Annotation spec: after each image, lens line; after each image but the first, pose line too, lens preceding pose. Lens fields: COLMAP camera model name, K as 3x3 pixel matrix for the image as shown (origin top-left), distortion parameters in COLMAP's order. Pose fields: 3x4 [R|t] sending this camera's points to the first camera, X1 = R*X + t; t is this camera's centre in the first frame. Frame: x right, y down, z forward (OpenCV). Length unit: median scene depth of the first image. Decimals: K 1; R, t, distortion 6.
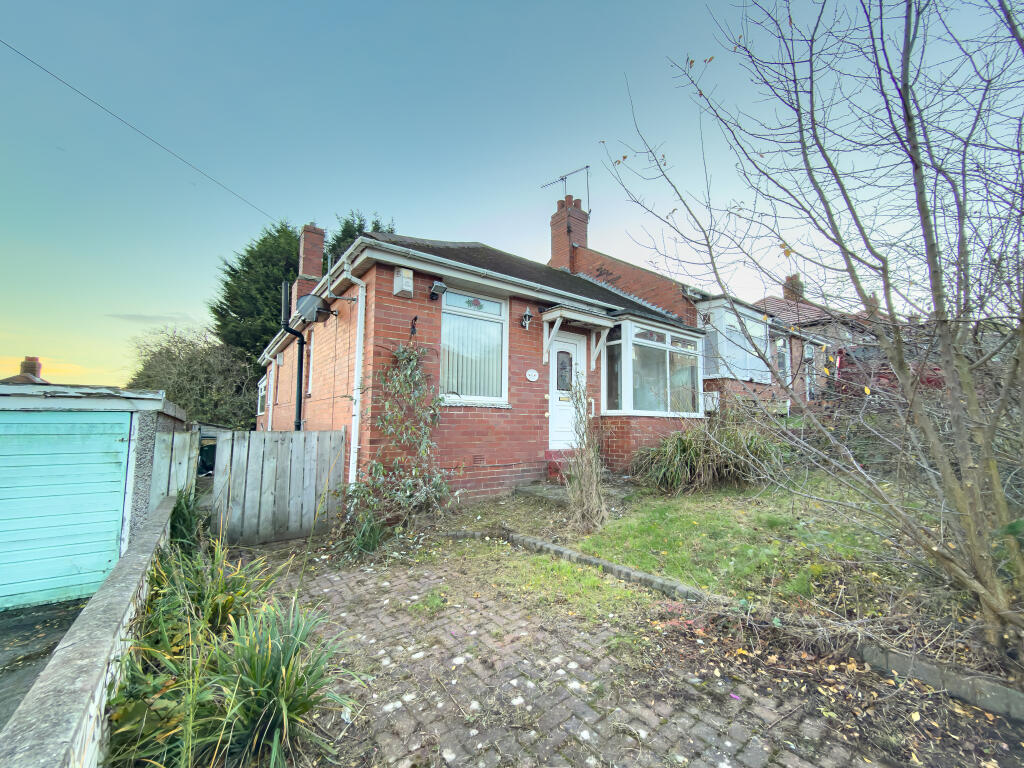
lens RADIAL K [[401.6, 0, 524.8], [0, 401.6, 386.0], [0, 0, 1]] dist [-0.001153, -0.000001]
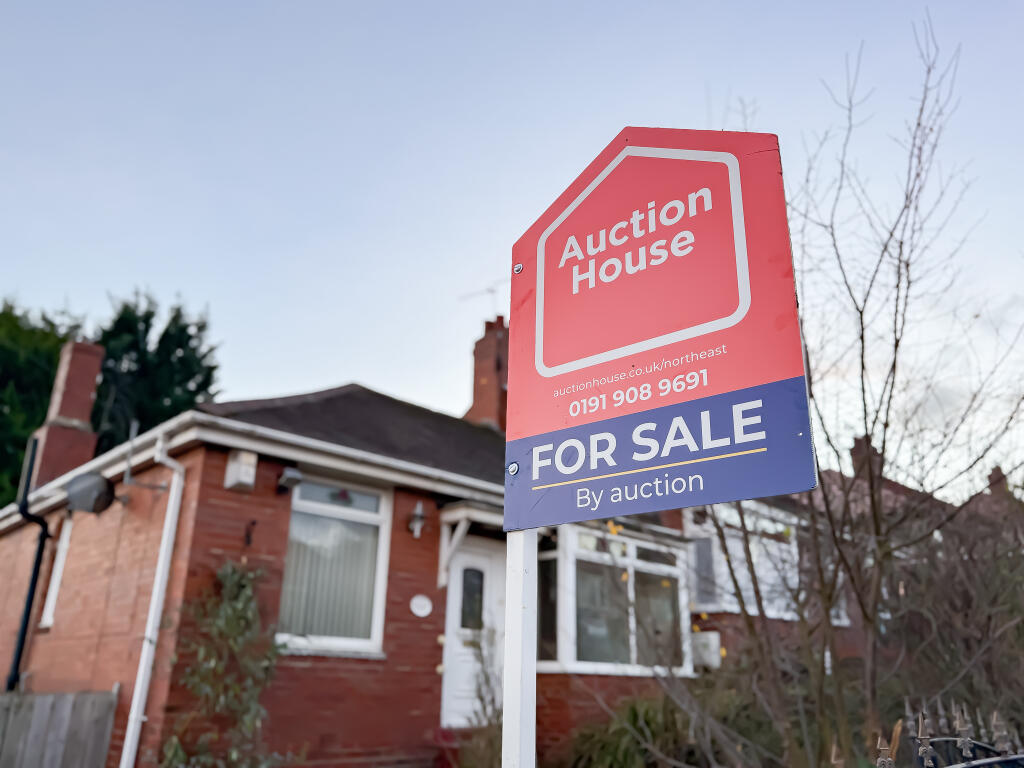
lens RADIAL K [[785.9, 0, 512.0], [0, 785.9, 384.0], [0, 0, 1]] dist [-0.006520, -0.010025]
pose [[0.995799, 0.039408, 0.082654, 0.047702], [-0.015276, 0.961499, -0.274384, -0.026332], [-0.090285, 0.271968, 0.958062, -0.360716]]
